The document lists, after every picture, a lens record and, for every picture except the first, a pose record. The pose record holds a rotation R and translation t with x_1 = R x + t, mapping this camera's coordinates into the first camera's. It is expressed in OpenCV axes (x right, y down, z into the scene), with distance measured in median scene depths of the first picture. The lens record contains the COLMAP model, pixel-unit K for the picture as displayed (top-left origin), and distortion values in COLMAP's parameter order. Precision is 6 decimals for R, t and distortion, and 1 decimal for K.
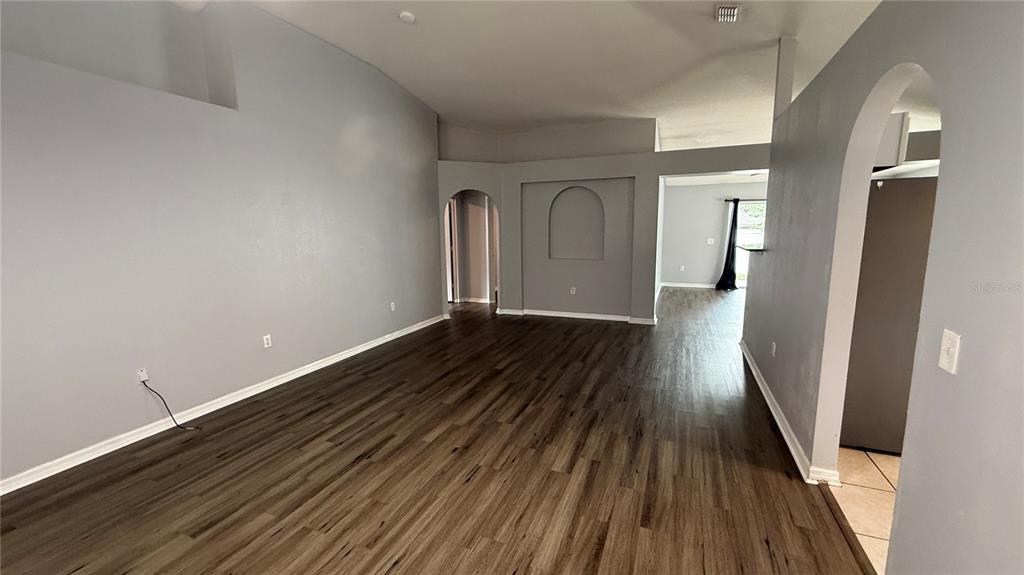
lens RADIAL K [[407.1, 0, 510.7], [0, 407.1, 287.2], [0, 0, 1]] dist [-0.001707, -0.000214]
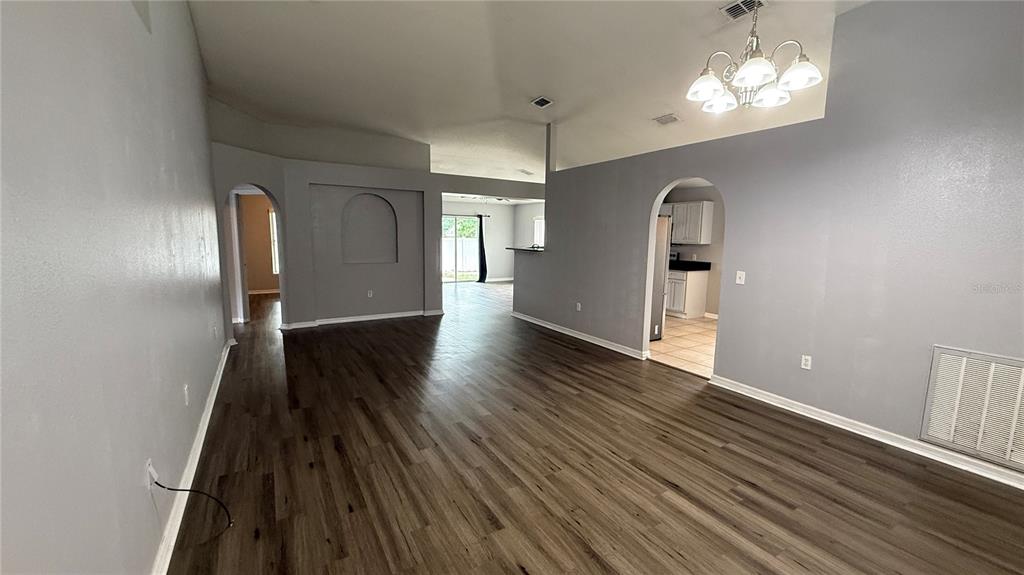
lens RADIAL K [[407.1, 0, 510.7], [0, 407.1, 287.2], [0, 0, 1]] dist [-0.001707, -0.000214]
pose [[0.588824, -0.081215, 0.804171, -0.954841], [0.094794, 0.995012, 0.031079, -0.013292], [-0.802683, 0.057931, 0.593586, 0.208352]]
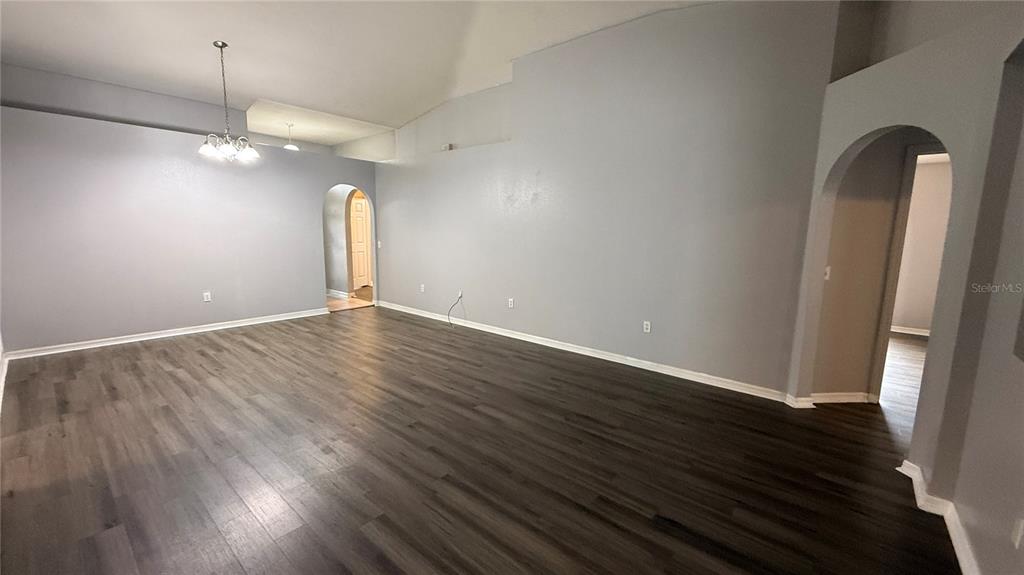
lens RADIAL K [[410.8, 0, 510.0], [0, 410.8, 288.7], [0, 0, 1]] dist [-0.000034, -0.000035]
pose [[-0.308499, 0.146915, -0.939811, 0.840857], [-0.151903, 0.967713, 0.201140, -0.230561], [0.939017, 0.204812, -0.276222, 1.627256]]
